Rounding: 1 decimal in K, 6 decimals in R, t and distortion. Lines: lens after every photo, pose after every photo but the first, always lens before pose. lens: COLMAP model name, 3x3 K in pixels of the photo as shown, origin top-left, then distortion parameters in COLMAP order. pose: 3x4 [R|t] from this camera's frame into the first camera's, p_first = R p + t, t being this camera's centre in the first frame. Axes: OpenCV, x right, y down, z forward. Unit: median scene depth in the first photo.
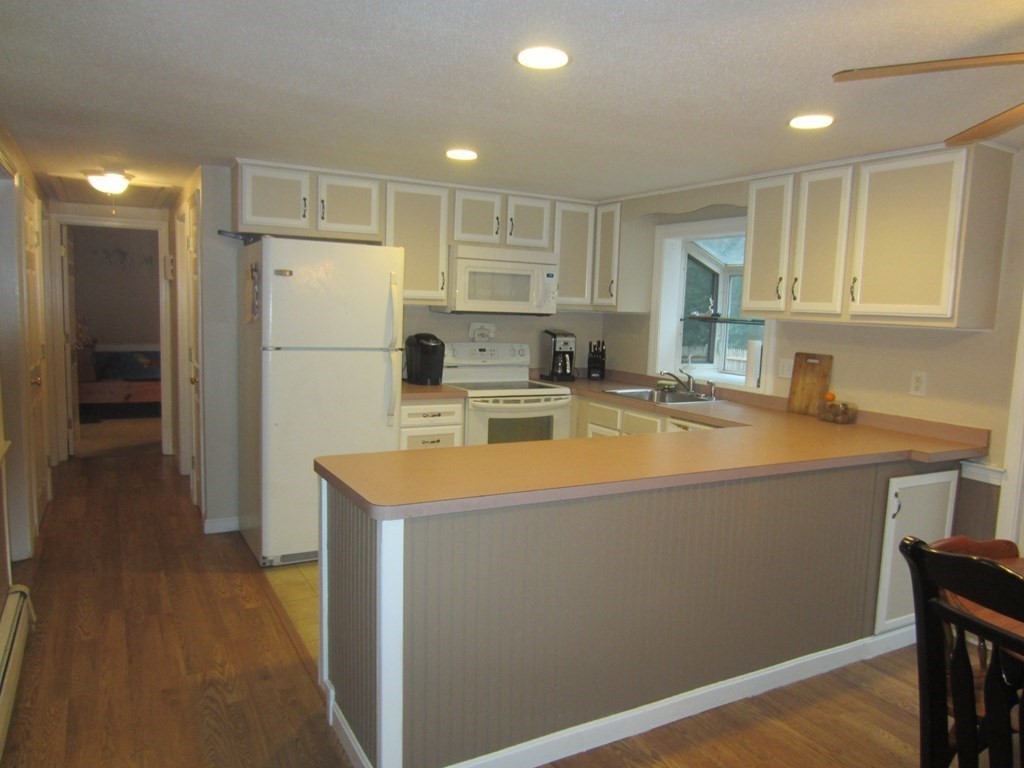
lens RADIAL K [[738.0, 0, 520.7], [0, 738.0, 386.7], [0, 0, 1]] dist [-0.039655, 0.043976]
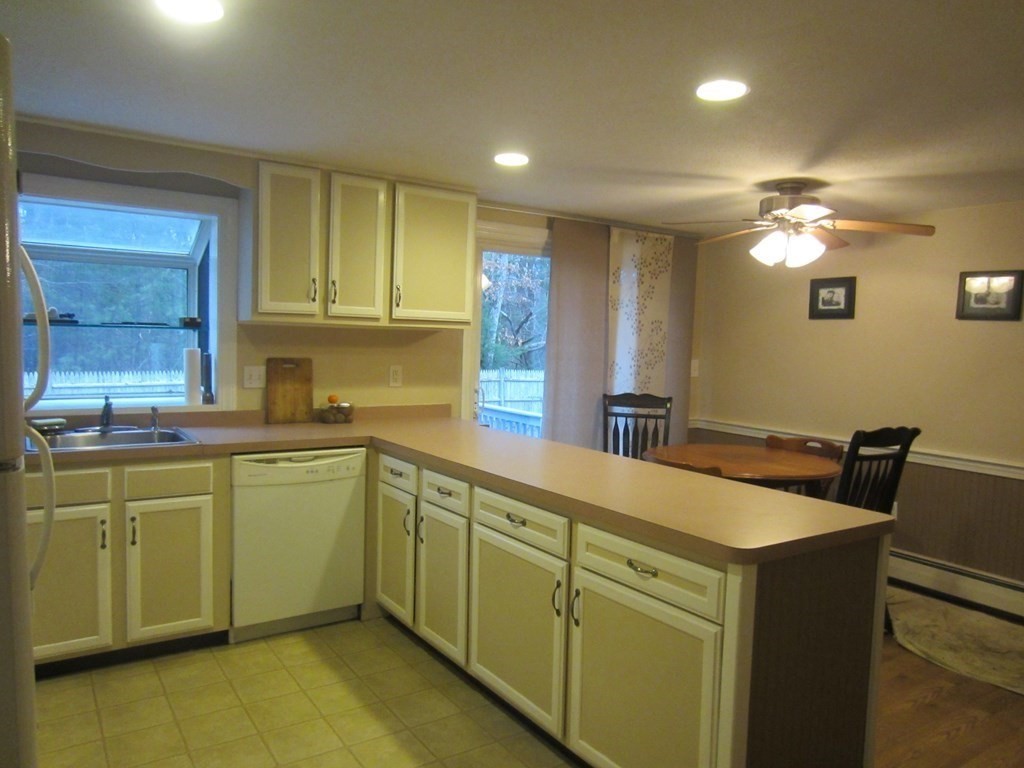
lens RADIAL K [[738.0, 0, 520.7], [0, 738.0, 386.7], [0, 0, 1]] dist [-0.039655, 0.043976]
pose [[-0.093332, -0.101927, 0.990404, -0.581618], [0.079730, 0.990786, 0.109480, -0.089687], [-0.992438, 0.089183, -0.084345, 0.793822]]
